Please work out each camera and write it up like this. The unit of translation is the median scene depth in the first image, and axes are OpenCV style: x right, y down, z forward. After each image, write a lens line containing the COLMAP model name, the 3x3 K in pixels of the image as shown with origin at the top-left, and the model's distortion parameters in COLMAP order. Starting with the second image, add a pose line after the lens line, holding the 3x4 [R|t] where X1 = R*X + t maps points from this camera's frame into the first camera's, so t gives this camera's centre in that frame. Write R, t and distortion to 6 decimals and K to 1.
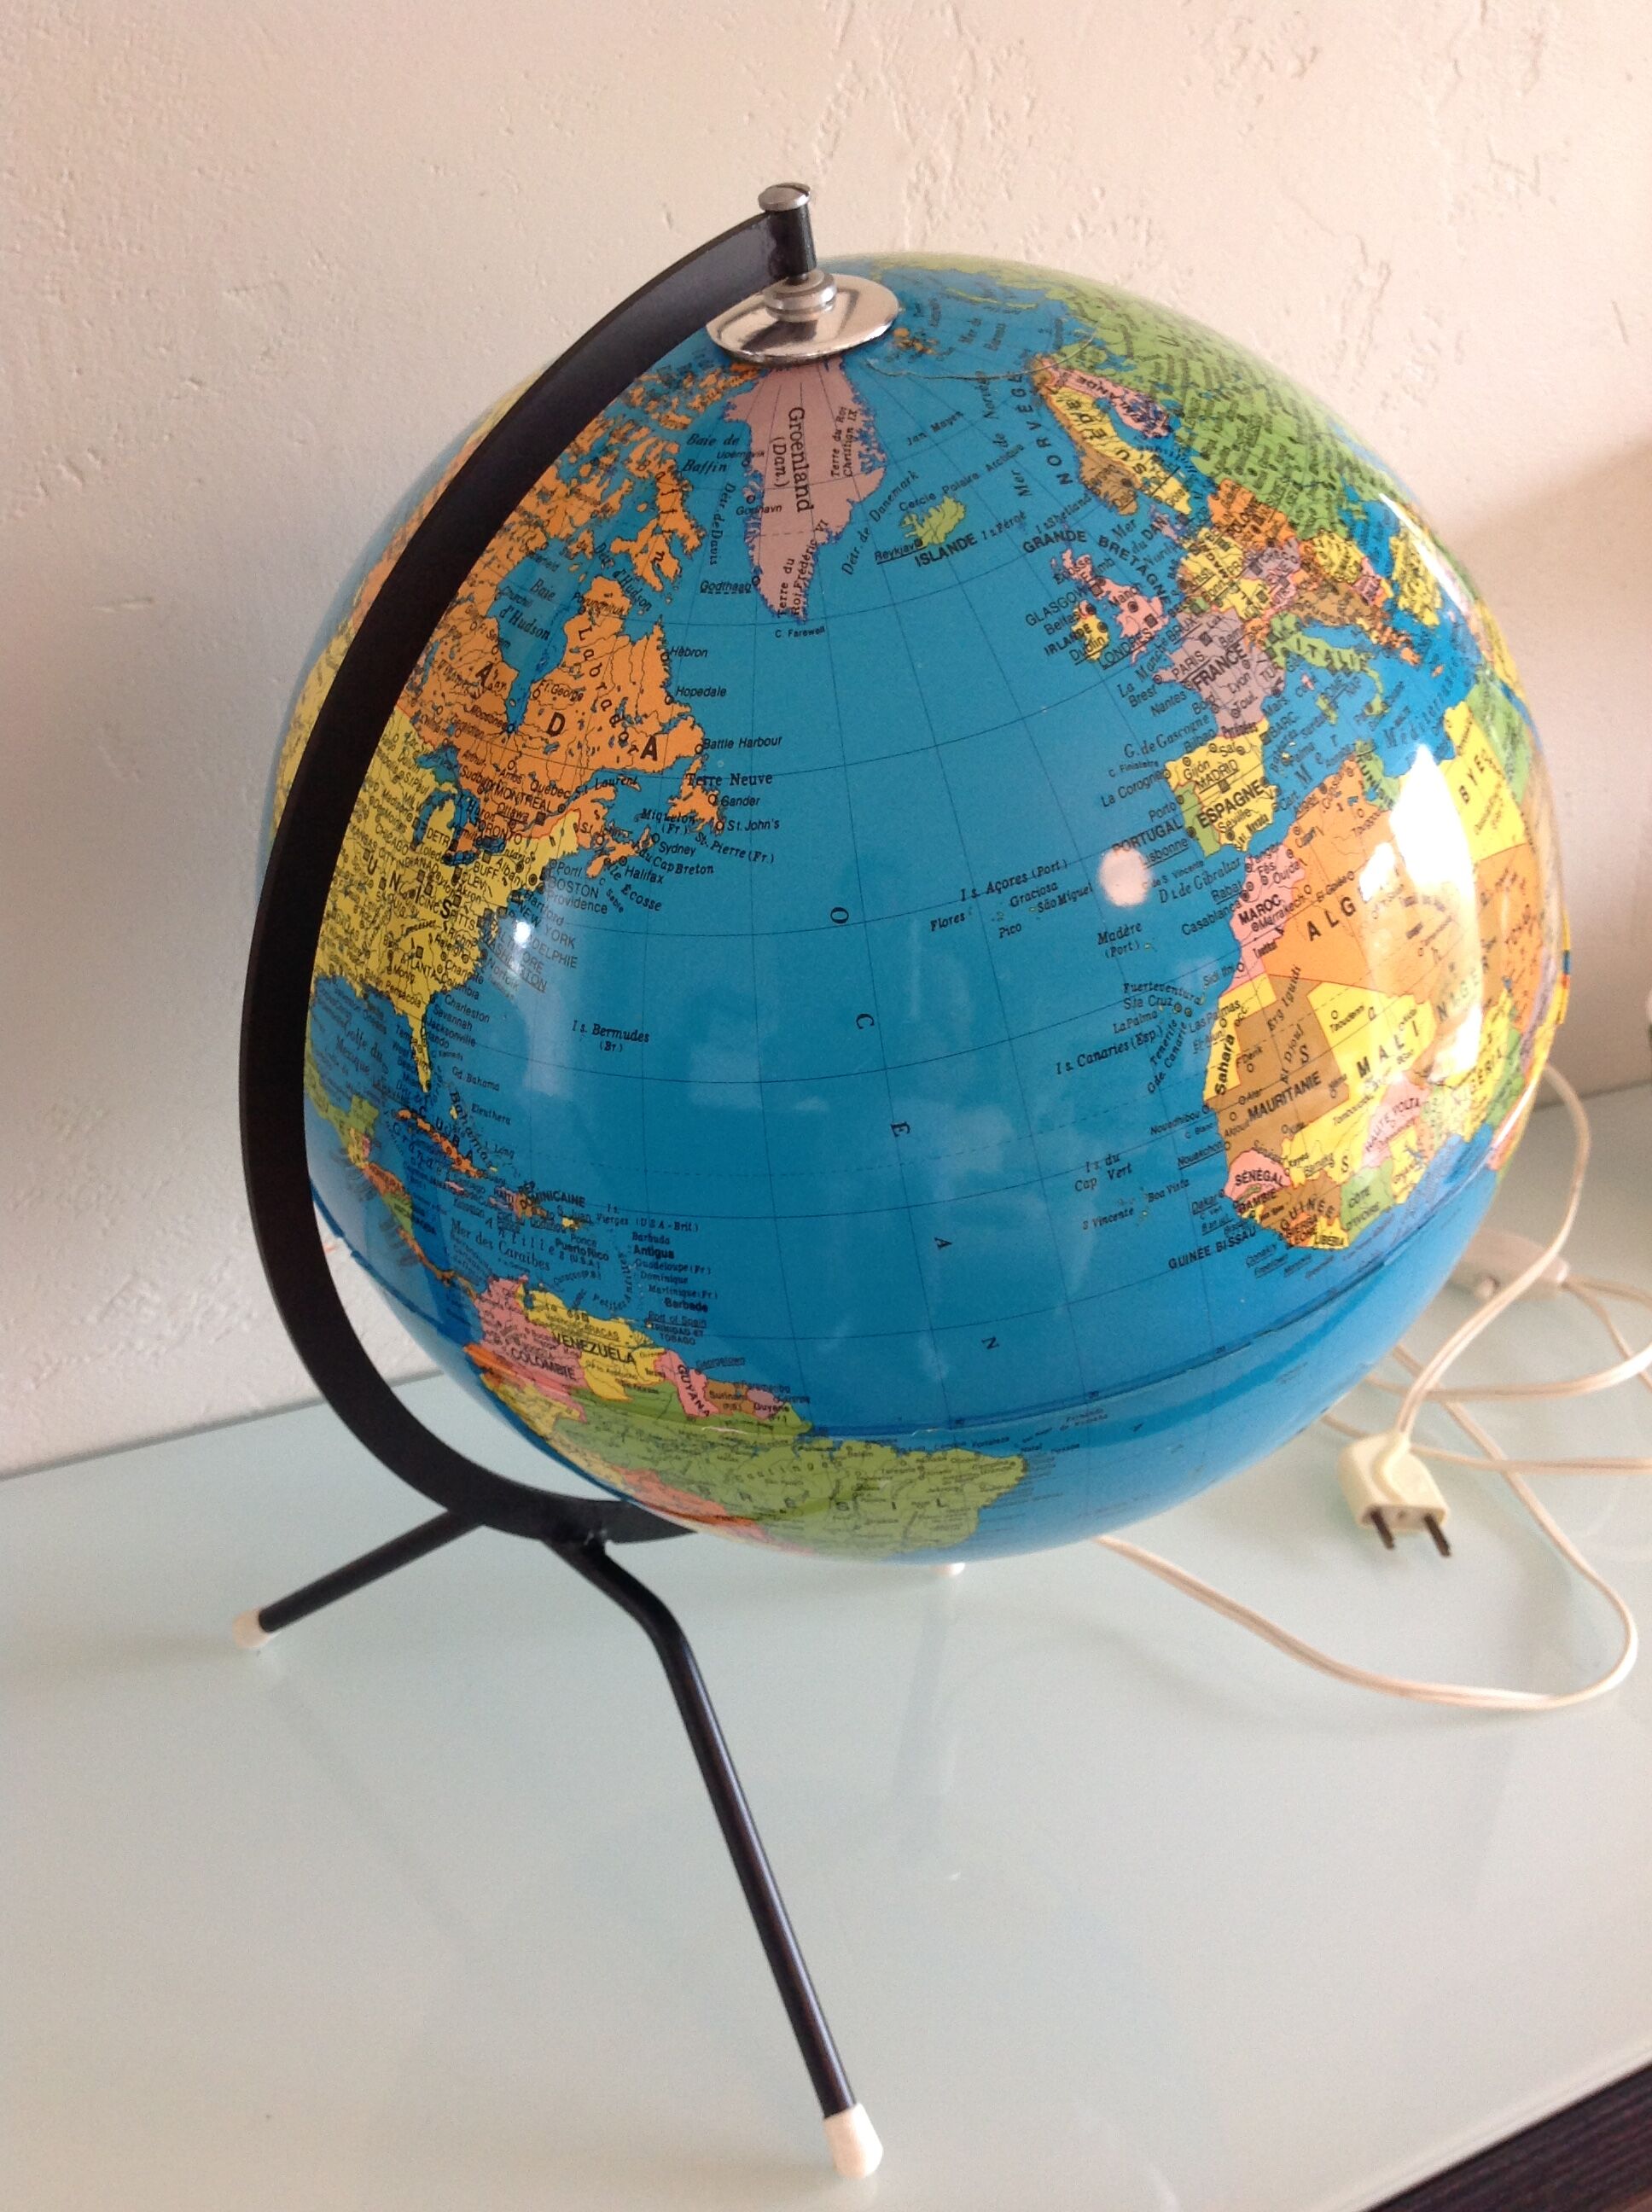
lens RADIAL K [[2172.5, 0, 826.0], [0, 2172.5, 1106.0], [0, 0, 1]] dist [0.124554, -0.392658]
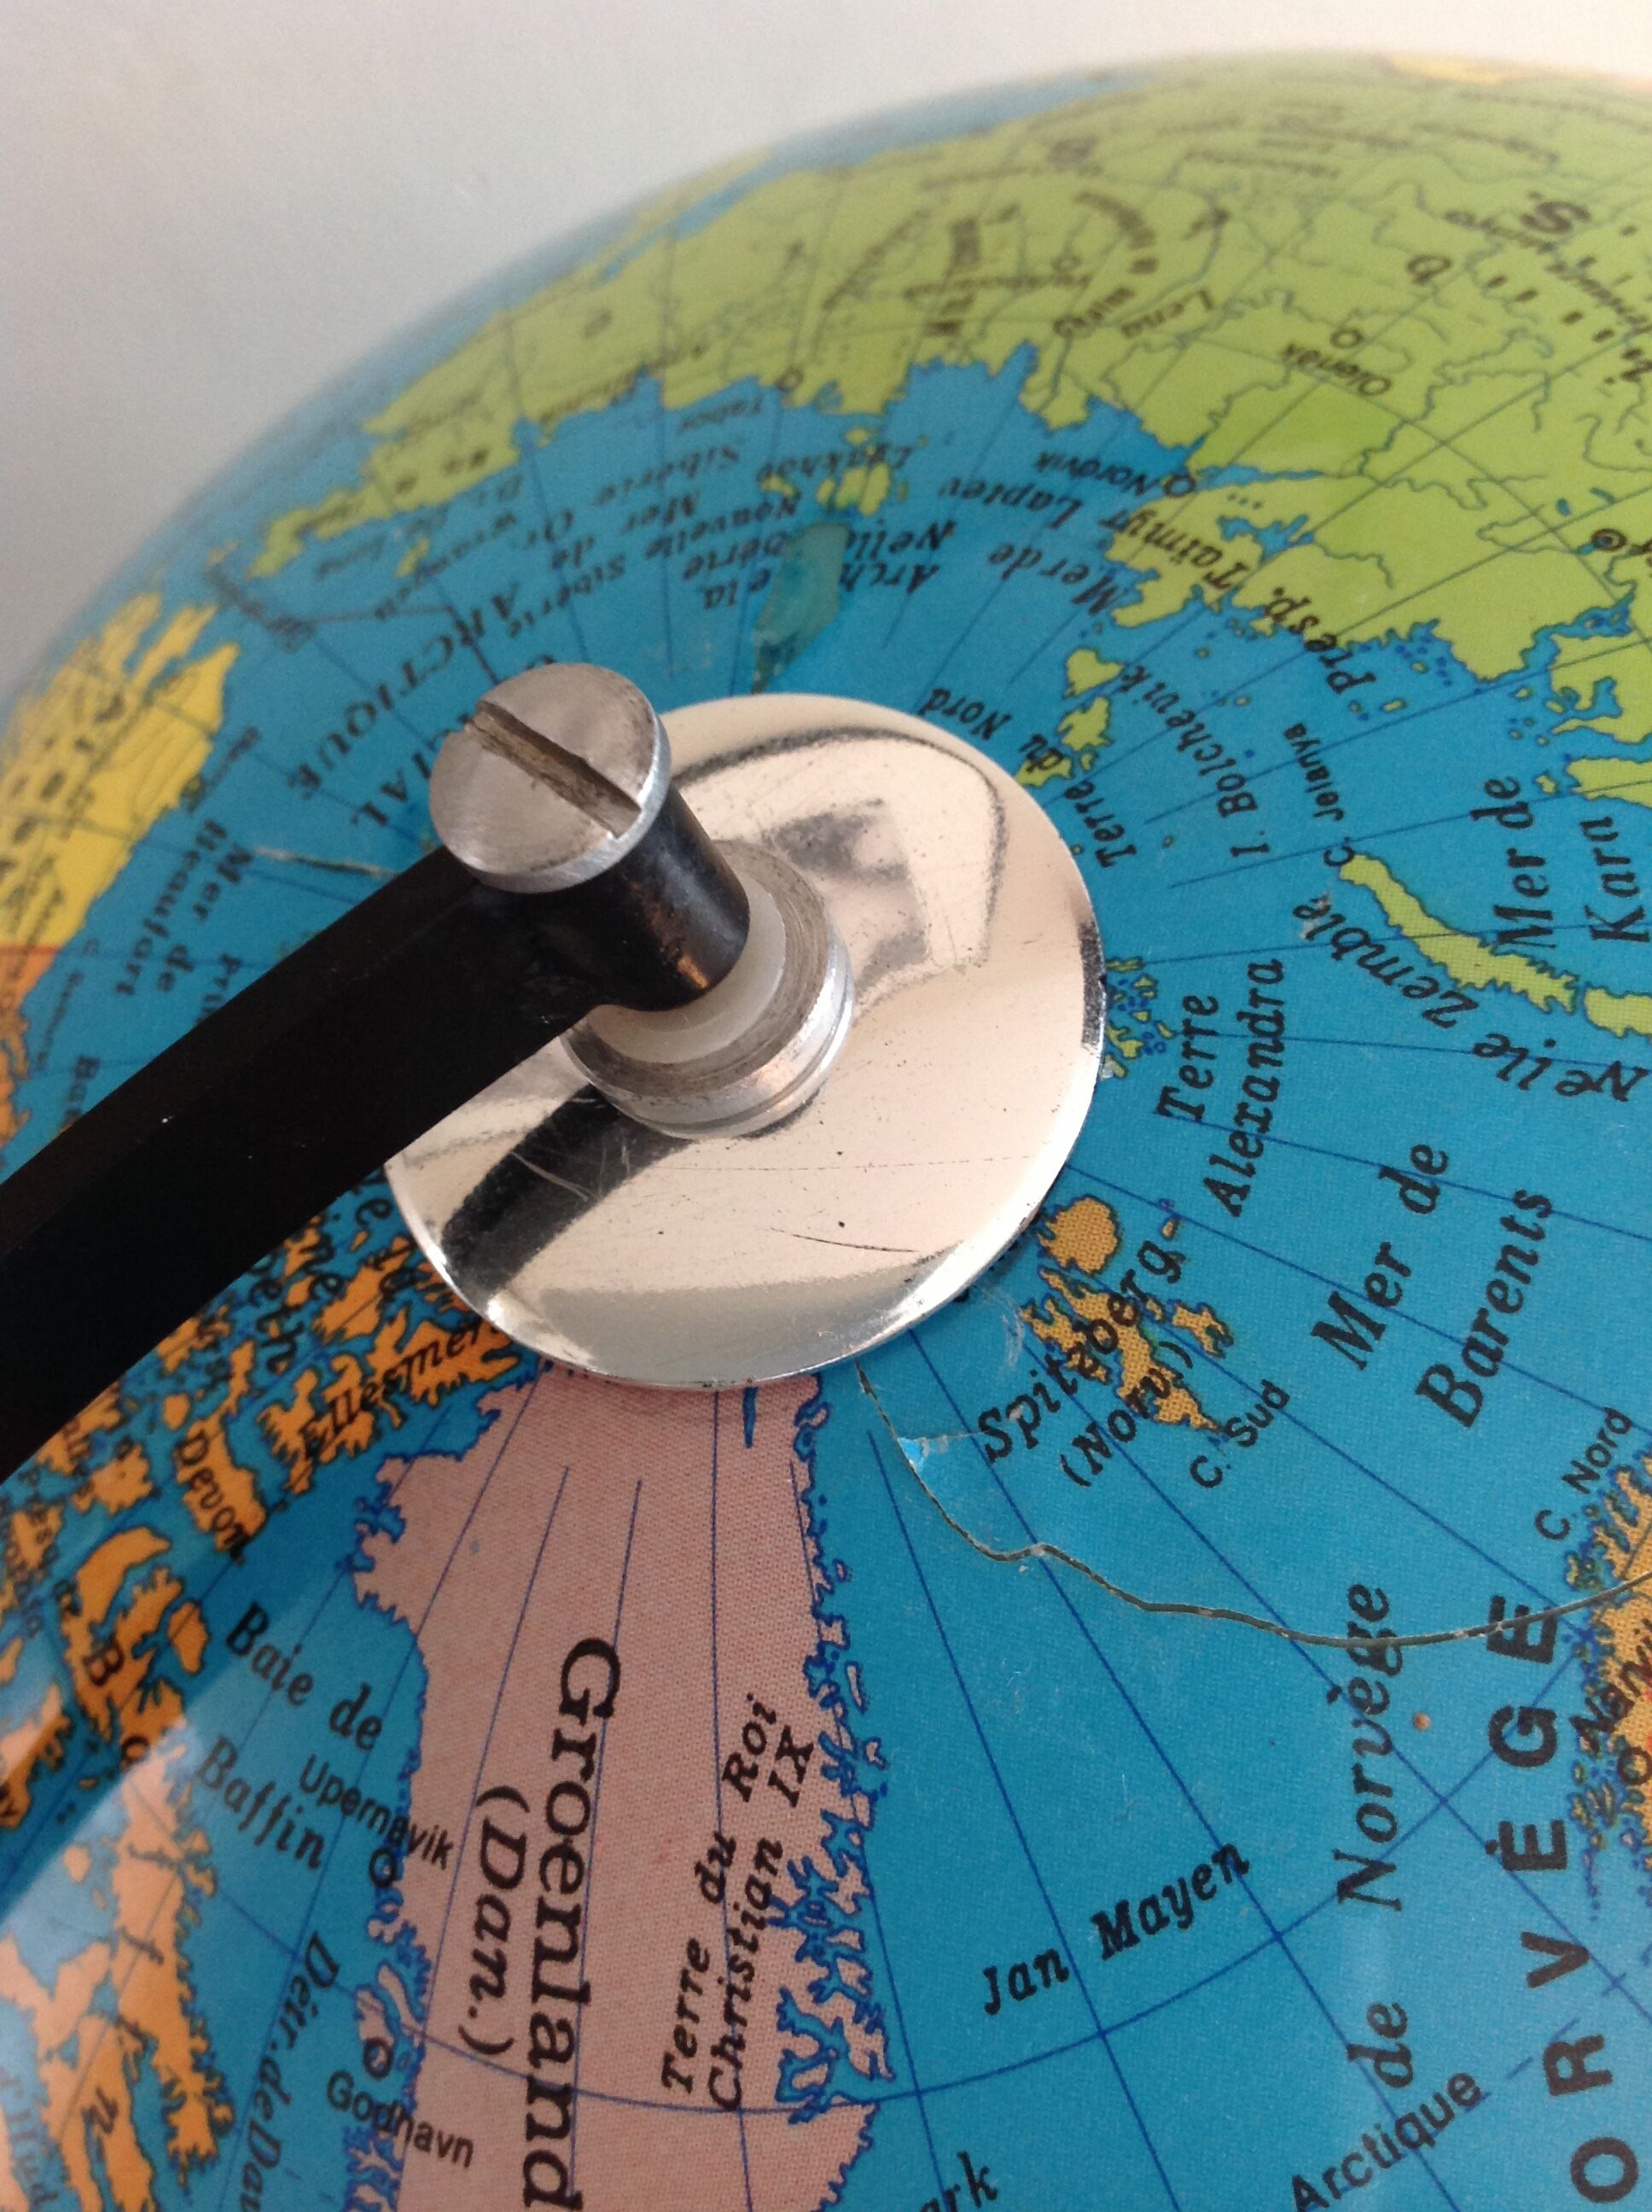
lens RADIAL K [[2172.5, 0, 826.0], [0, 2172.5, 1106.0], [0, 0, 1]] dist [0.124554, -0.392658]
pose [[0.966814, 0.128464, -0.220833, 0.061037], [-0.016457, 0.893902, 0.447960, -0.496460], [0.254950, -0.429460, 0.866352, 0.830640]]
